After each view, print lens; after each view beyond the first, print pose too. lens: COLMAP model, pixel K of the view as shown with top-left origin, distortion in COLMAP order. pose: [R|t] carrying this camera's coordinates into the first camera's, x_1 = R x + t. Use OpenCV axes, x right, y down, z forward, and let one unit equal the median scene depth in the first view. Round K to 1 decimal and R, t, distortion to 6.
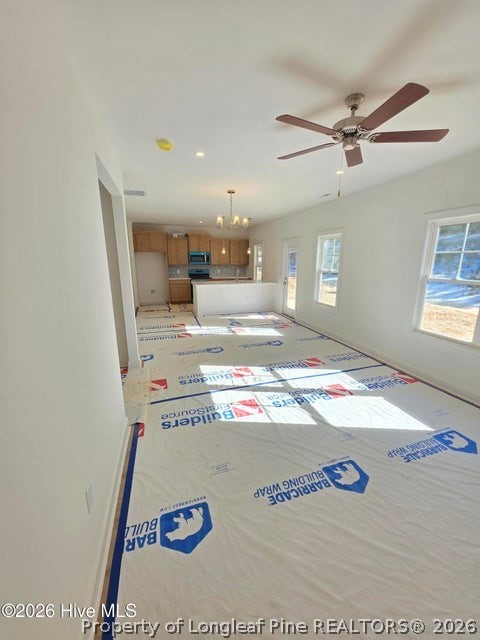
lens RADIAL K [[262.3, 0, 241.2], [0, 262.3, 317.9], [0, 0, 1]] dist [-0.005840, -0.000137]
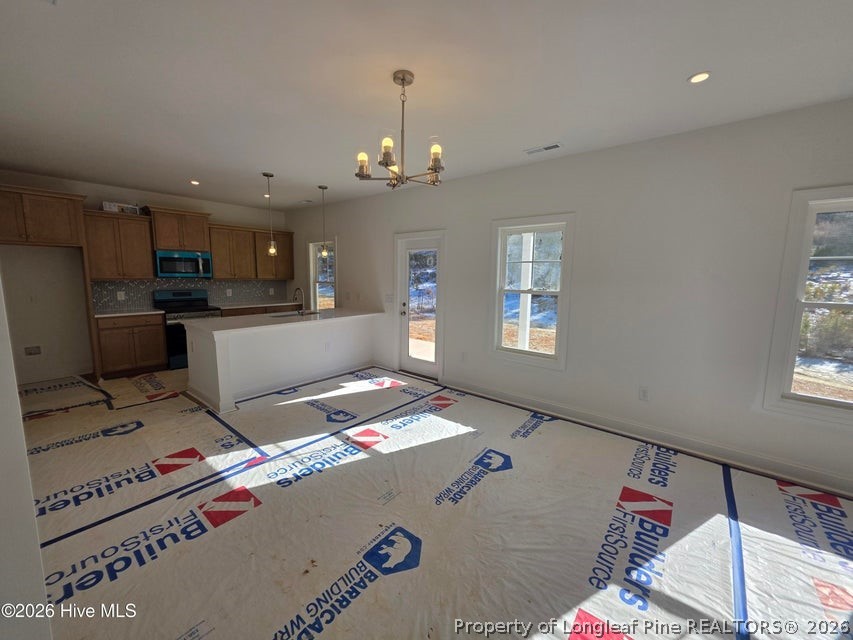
lens RADIAL K [[341.6, 0, 425.0], [0, 341.6, 314.6], [0, 0, 1]] dist [0.000478, 0.000402]
pose [[0.835849, -0.063190, 0.545310, -0.209721], [0.112001, 0.992088, -0.056712, -0.099652], [-0.537412, 0.108478, 0.836314, 0.463025]]
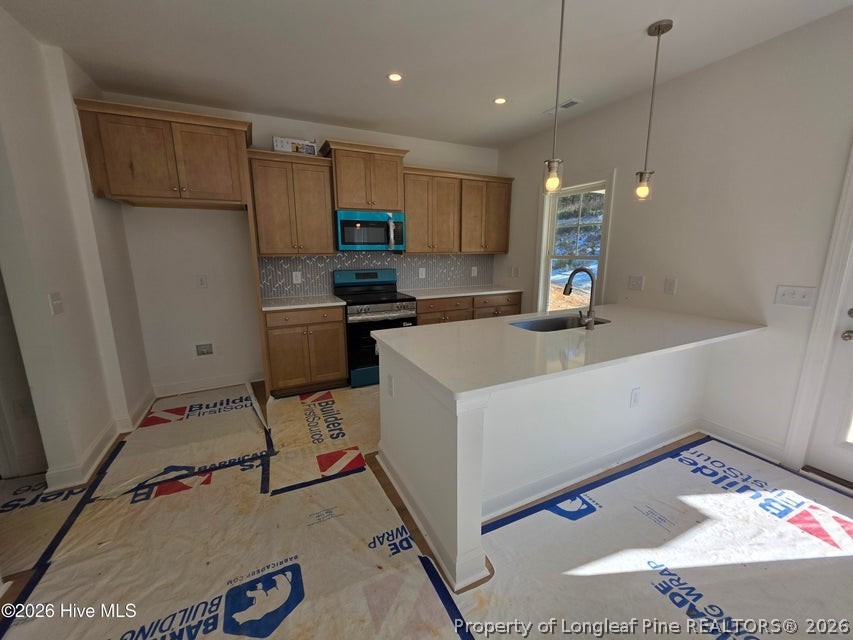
lens RADIAL K [[341.6, 0, 423.1], [0, 341.6, 313.0], [0, 0, 1]] dist [0.000478, 0.000402]
pose [[0.988016, -0.040474, 0.148949, -0.244259], [0.045008, 0.998616, -0.027200, -0.185876], [-0.147642, 0.033578, 0.988471, 0.923264]]
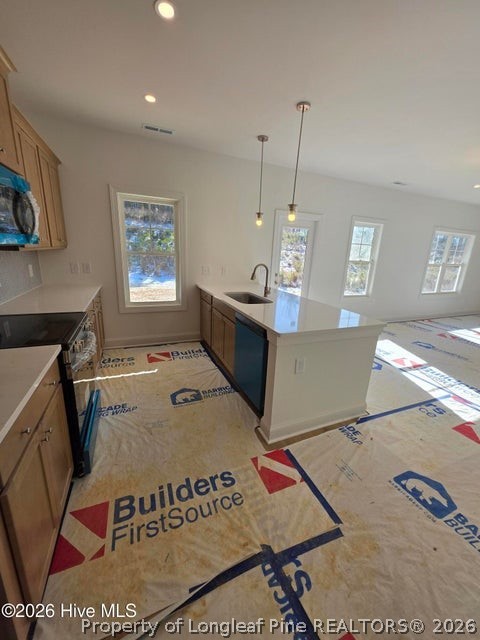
lens RADIAL K [[256.3, 0, 244.3], [0, 256.3, 317.0], [0, 0, 1]] dist [0.000478, 0.000402]
pose [[-0.113035, -0.264902, 0.957627, -0.504929], [0.167718, 0.944887, 0.281174, -0.280980], [-0.979333, 0.192394, -0.062376, 1.332786]]
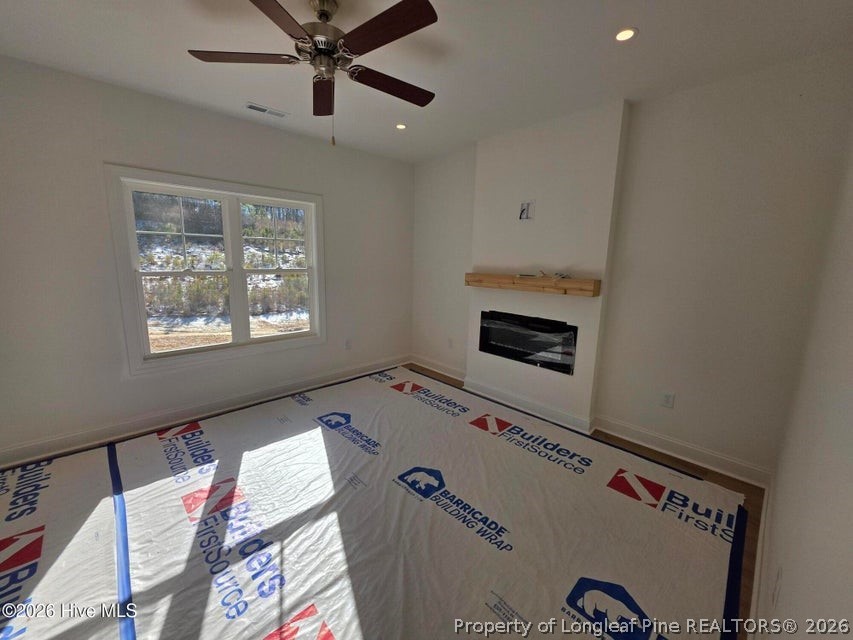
lens RADIAL K [[341.6, 0, 423.4], [0, 341.6, 315.2], [0, 0, 1]] dist [0.000478, 0.000402]
pose [[-0.440794, -0.165986, 0.882128, -0.180825], [0.172596, 0.948741, 0.264766, -0.086955], [-0.880858, 0.268959, -0.389550, 0.421707]]
